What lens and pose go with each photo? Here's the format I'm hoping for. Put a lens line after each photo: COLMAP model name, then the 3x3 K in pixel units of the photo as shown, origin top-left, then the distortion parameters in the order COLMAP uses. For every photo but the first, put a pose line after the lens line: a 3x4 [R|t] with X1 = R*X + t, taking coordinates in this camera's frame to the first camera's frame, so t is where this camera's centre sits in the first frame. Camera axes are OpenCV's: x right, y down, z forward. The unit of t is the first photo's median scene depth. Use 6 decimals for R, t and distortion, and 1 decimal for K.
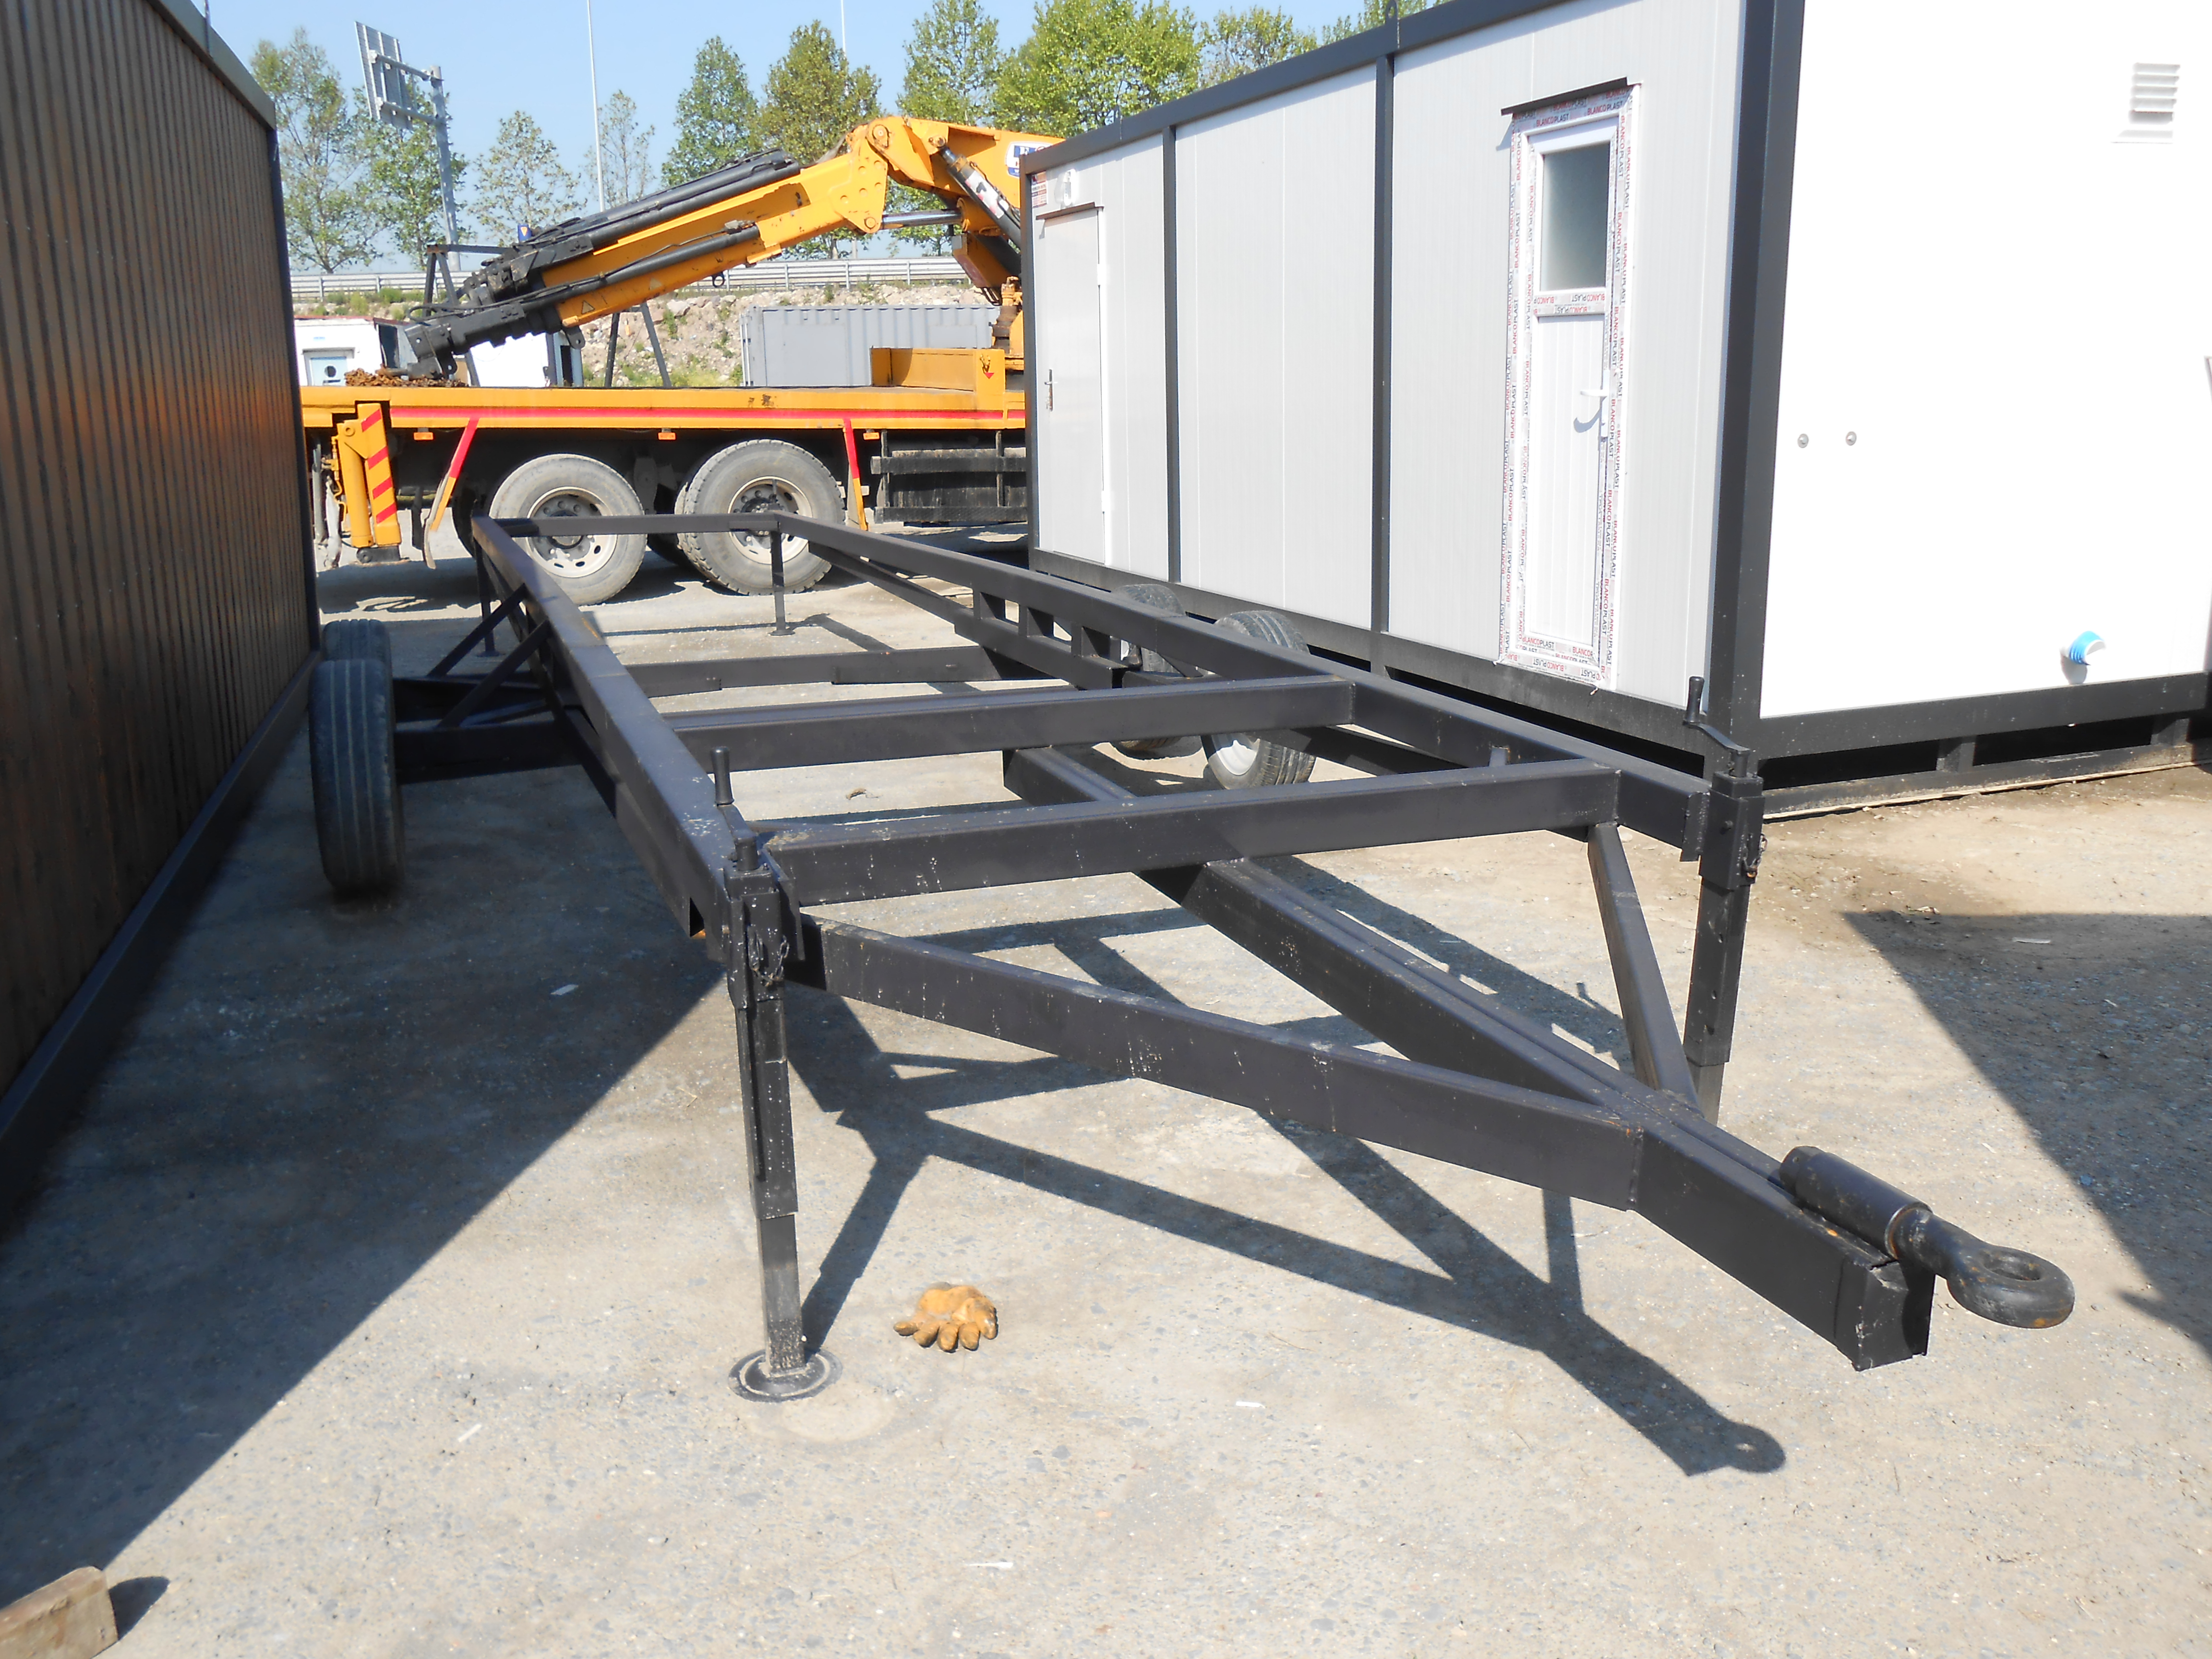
lens RADIAL K [[1883.9, 0, 1125.6], [0, 1883.9, 821.8], [0, 0, 1]] dist [-0.047635, 0.092872]
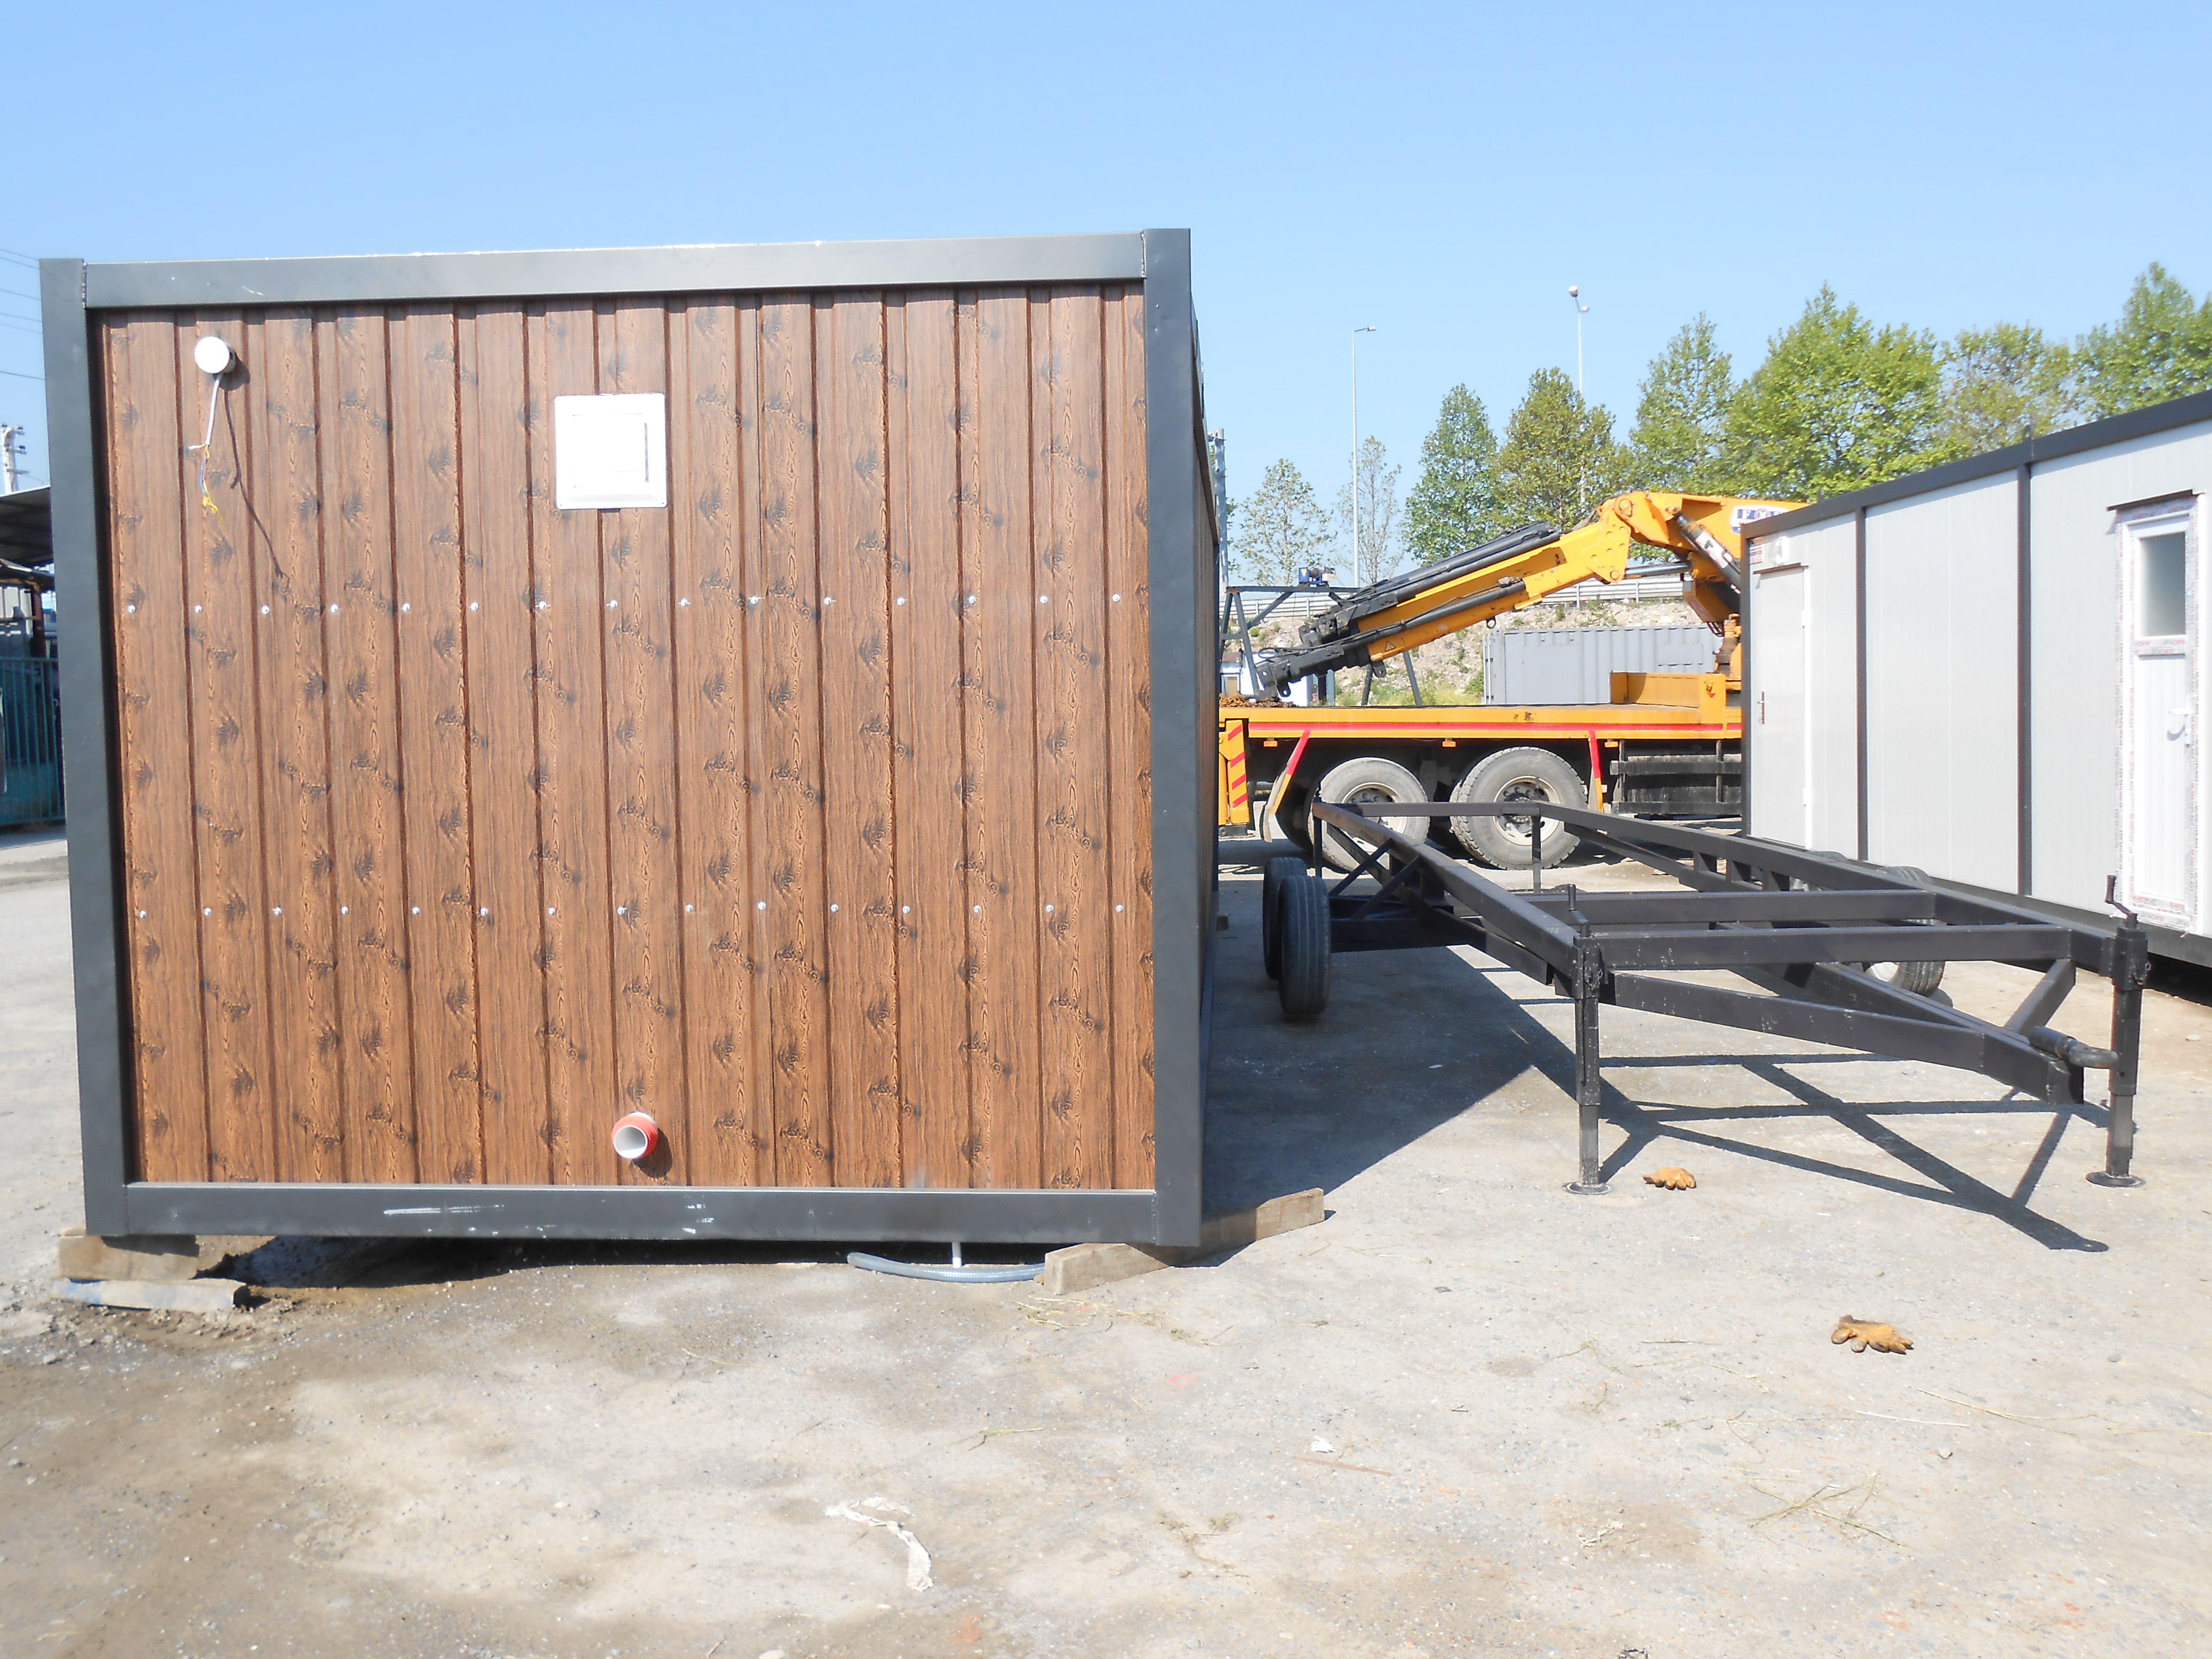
lens RADIAL K [[1883.9, 0, 1125.6], [0, 1883.9, 821.8], [0, 0, 1]] dist [-0.047635, 0.092872]
pose [[0.930645, 0.013840, -0.365661, 0.019664], [-0.072433, 0.986479, -0.147012, 0.049263], [0.358682, 0.163302, 0.919065, -0.239701]]
